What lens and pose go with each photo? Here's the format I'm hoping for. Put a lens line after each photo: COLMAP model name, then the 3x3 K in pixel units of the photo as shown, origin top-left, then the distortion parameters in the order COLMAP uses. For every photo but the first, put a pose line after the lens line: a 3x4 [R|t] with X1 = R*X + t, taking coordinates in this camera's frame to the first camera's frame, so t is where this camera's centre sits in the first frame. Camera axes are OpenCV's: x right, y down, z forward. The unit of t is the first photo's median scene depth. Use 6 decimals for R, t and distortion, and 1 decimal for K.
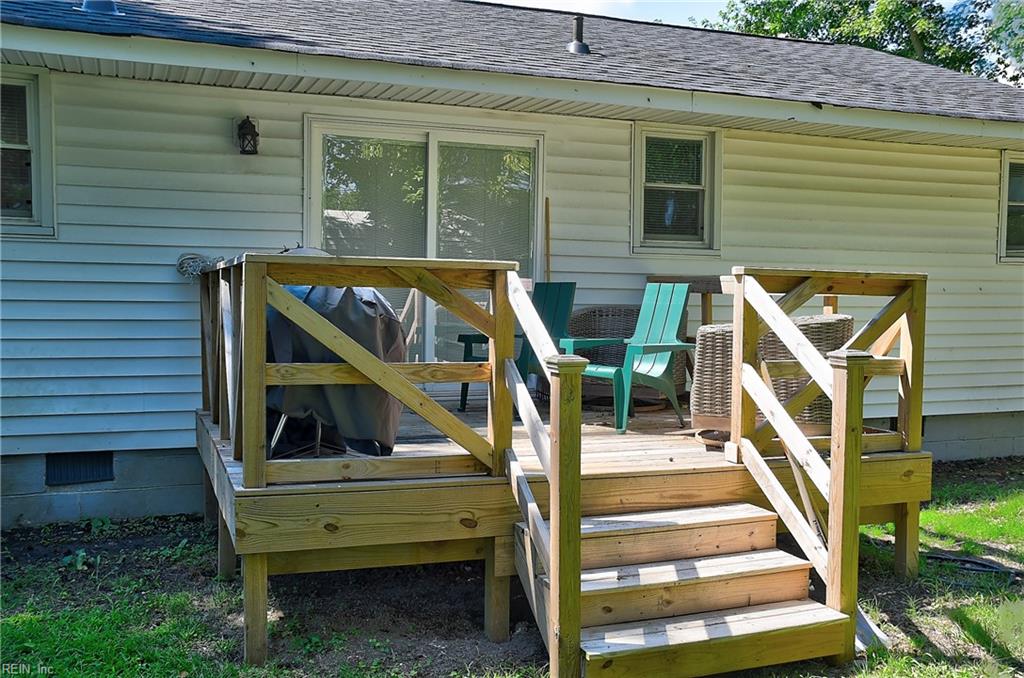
lens RADIAL K [[962.4, 0, 511.6], [0, 962.4, 320.9], [0, 0, 1]] dist [0.079945, 0.002629]
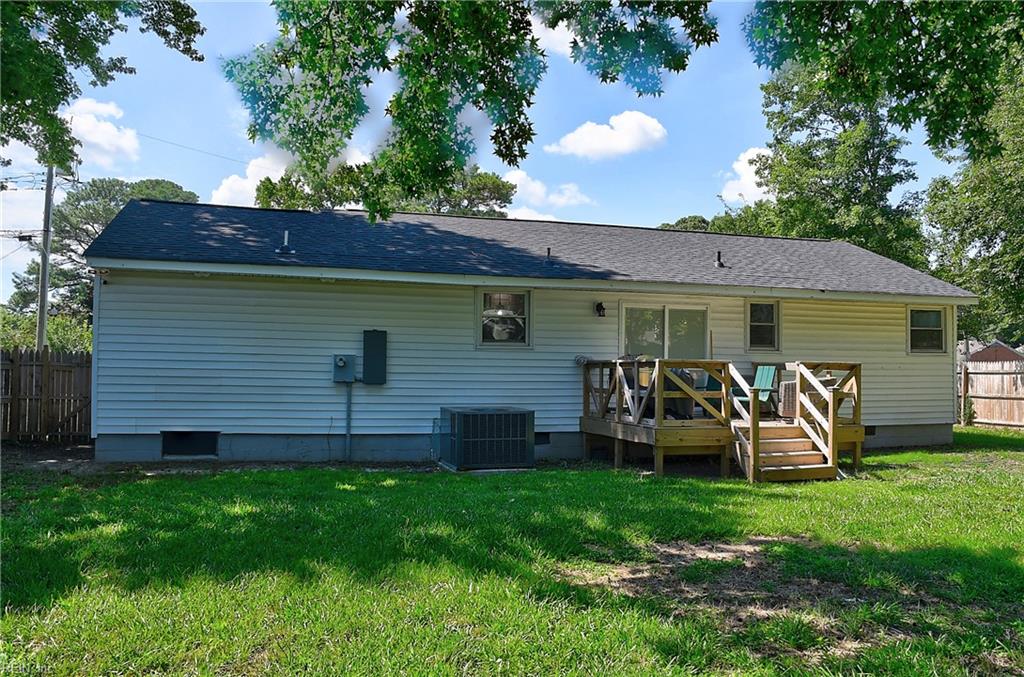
lens RADIAL K [[902.8, 0, 512.0], [0, 902.8, 338.5], [0, 0, 1]] dist [-0.008307, 0.001139]
pose [[0.999399, -0.005228, -0.034266, -0.525158], [0.003066, 0.998018, -0.062854, 0.045016], [0.034527, 0.062711, 0.997434, -1.730808]]
